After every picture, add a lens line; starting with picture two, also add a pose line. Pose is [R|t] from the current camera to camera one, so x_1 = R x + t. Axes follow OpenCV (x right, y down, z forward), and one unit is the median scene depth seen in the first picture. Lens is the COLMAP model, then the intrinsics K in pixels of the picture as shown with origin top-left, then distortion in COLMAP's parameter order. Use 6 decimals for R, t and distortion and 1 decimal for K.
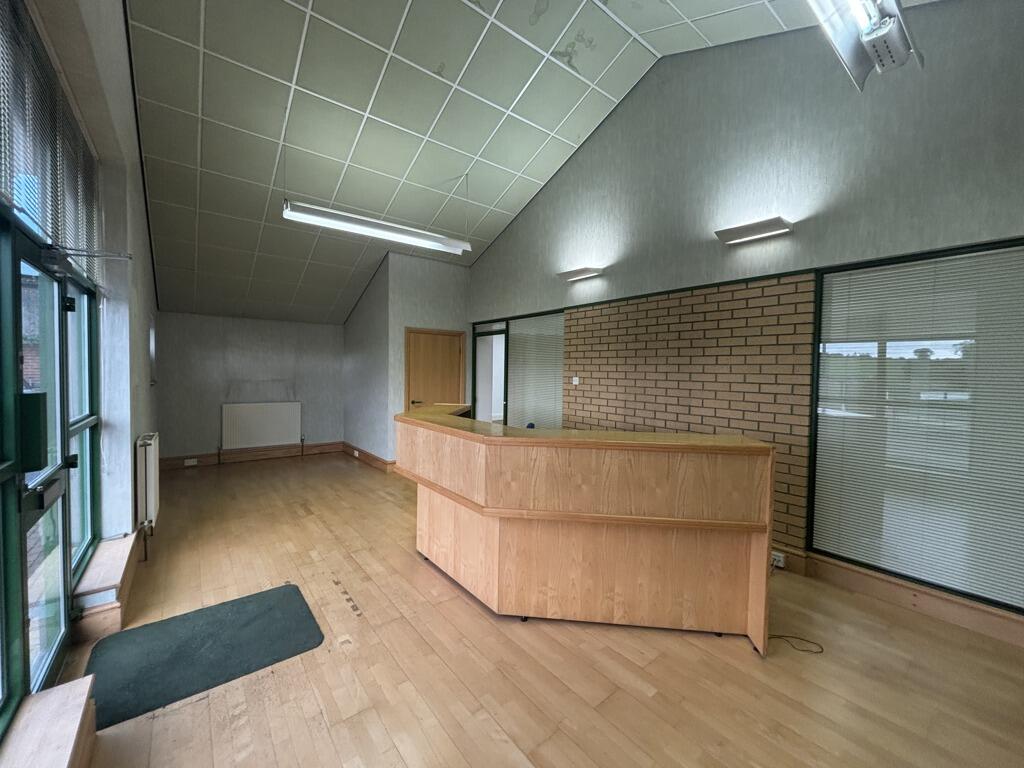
lens RADIAL K [[410.1, 0, 512.0], [0, 410.1, 384.0], [0, 0, 1]] dist [0.001743, -0.000206]
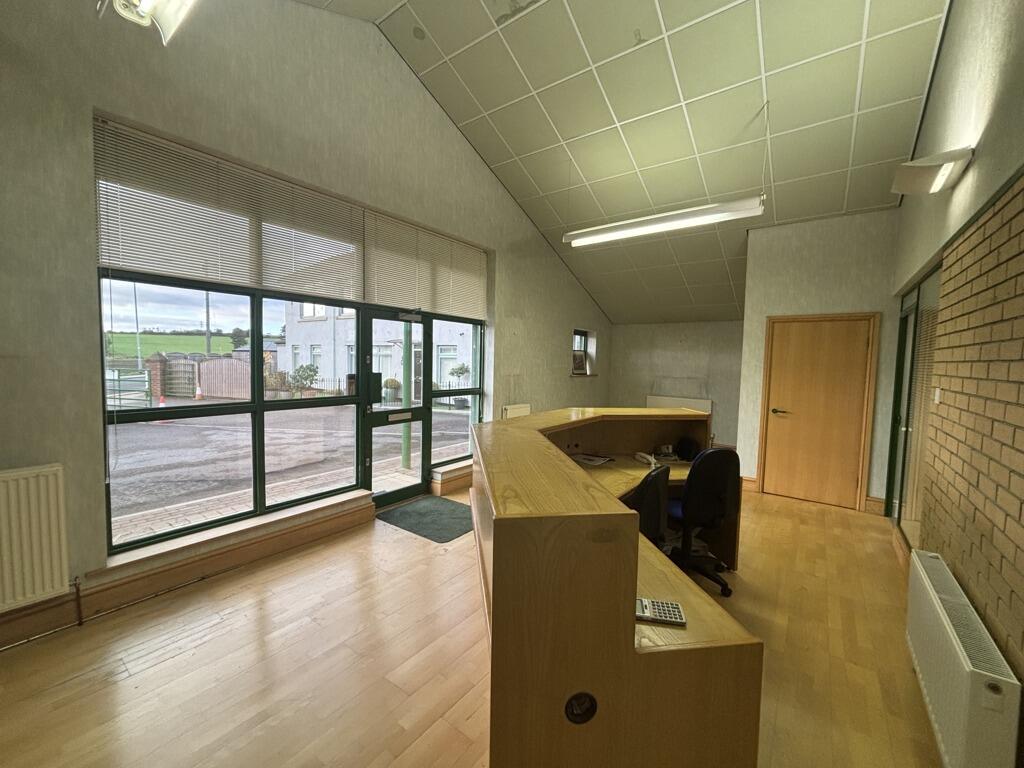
lens RADIAL K [[407.3, 0, 512.0], [0, 407.3, 384.0], [0, 0, 1]] dist [-0.000186, -0.000072]
pose [[0.263192, 0.050889, -0.963400, 0.520232], [-0.048854, 0.998030, 0.039372, -0.017685], [0.963506, 0.036704, 0.265159, 0.411114]]
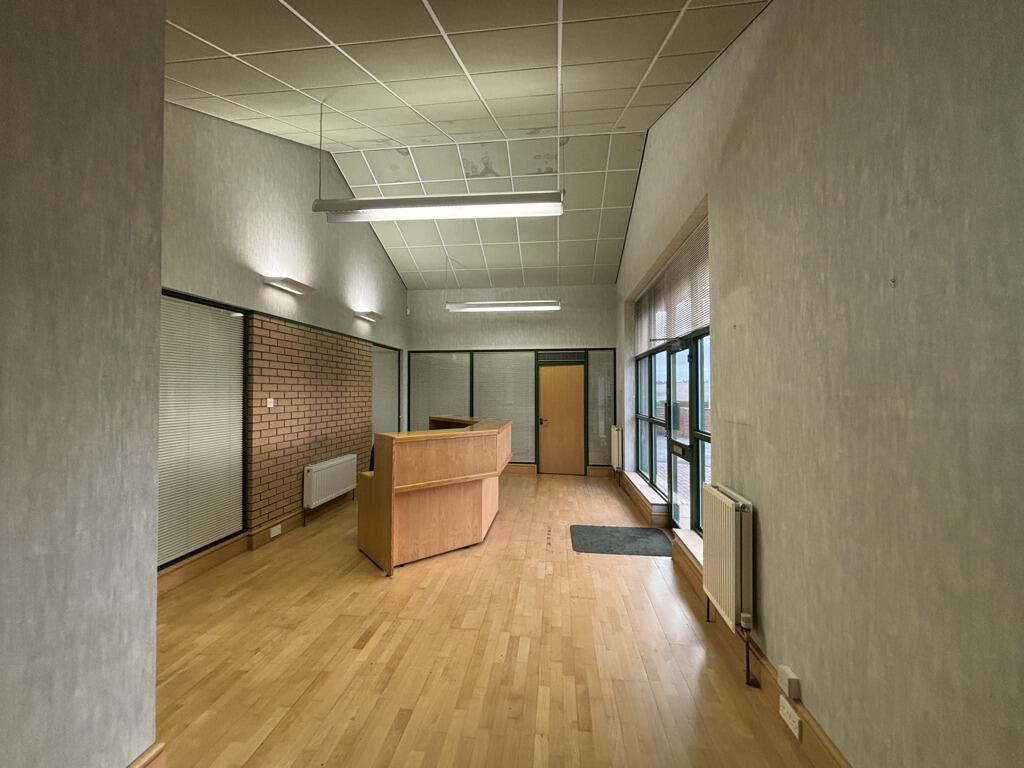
lens RADIAL K [[410.1, 0, 512.0], [0, 410.1, 384.0], [0, 0, 1]] dist [0.001743, -0.000206]
pose [[-0.706197, -0.002892, 0.708009, -0.850767], [0.013201, 0.999764, 0.017251, -0.058364], [-0.707892, 0.021529, -0.705992, 1.324072]]
